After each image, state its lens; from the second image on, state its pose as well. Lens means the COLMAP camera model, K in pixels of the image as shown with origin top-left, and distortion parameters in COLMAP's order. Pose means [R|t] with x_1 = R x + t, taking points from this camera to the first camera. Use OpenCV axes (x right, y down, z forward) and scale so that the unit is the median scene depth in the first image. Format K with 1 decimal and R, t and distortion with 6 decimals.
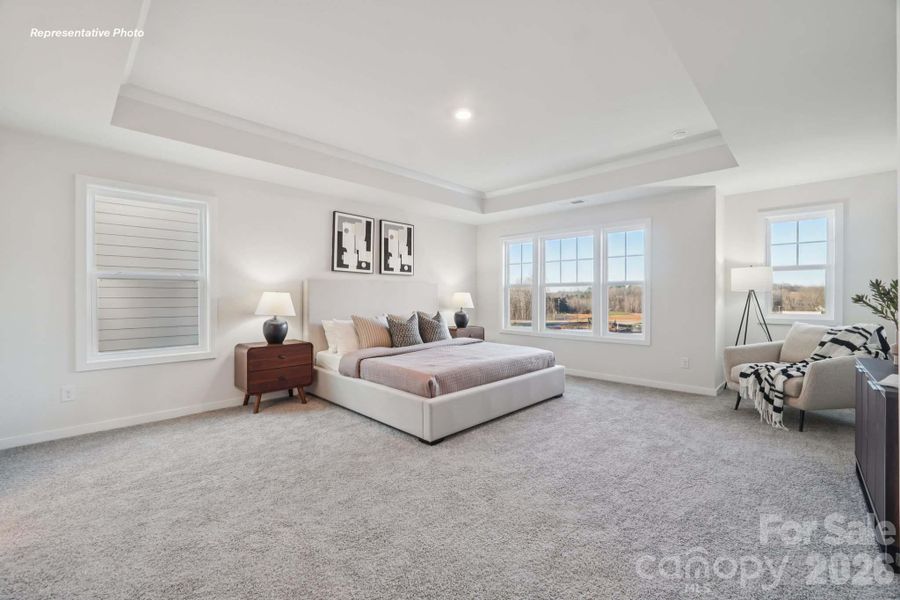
lens RADIAL K [[380.6, 0, 450.1], [0, 380.6, 297.0], [0, 0, 1]] dist [-0.015988, 0.007853]
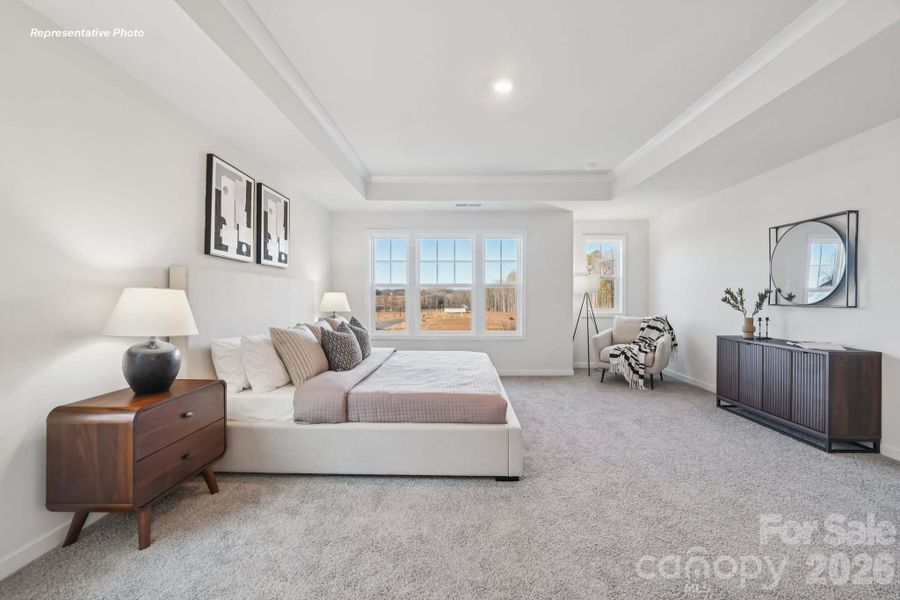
lens RADIAL K [[382.0, 0, 450.0], [0, 382.0, 300.0], [0, 0, 1]] dist [-0.011514, 0.000354]
pose [[0.722626, -0.005229, 0.691219, -0.501091], [0.000756, 0.999977, 0.006774, -0.002238], [-0.691239, -0.004373, 0.722613, 0.356196]]
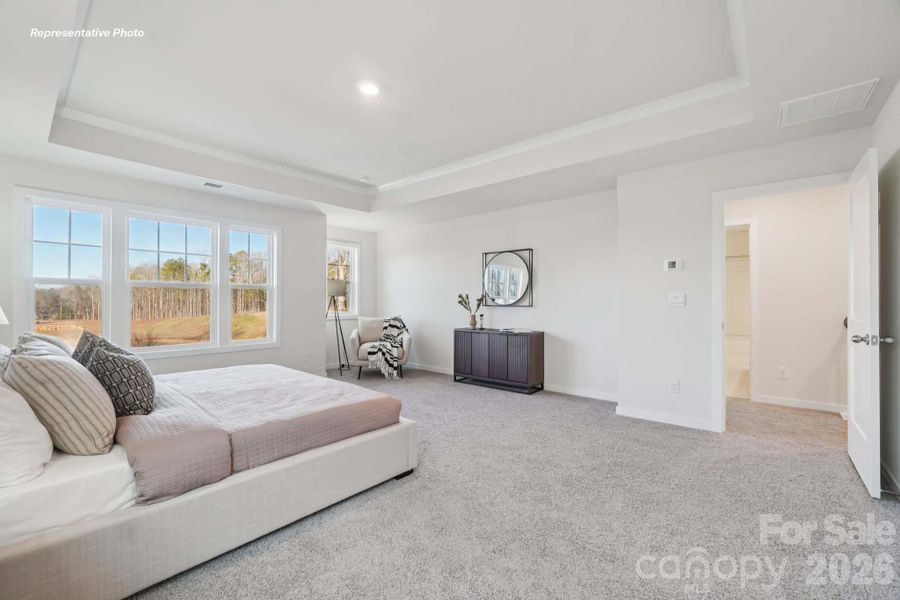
lens RADIAL K [[382.0, 0, 450.0], [0, 382.0, 300.0], [0, 0, 1]] dist [-0.011514, 0.000354]
pose [[-0.074388, 0.002962, 0.997225, -0.642751], [-0.000018, 0.999996, -0.002971, 0.000260], [-0.997229, -0.000239, -0.074388, 0.682778]]
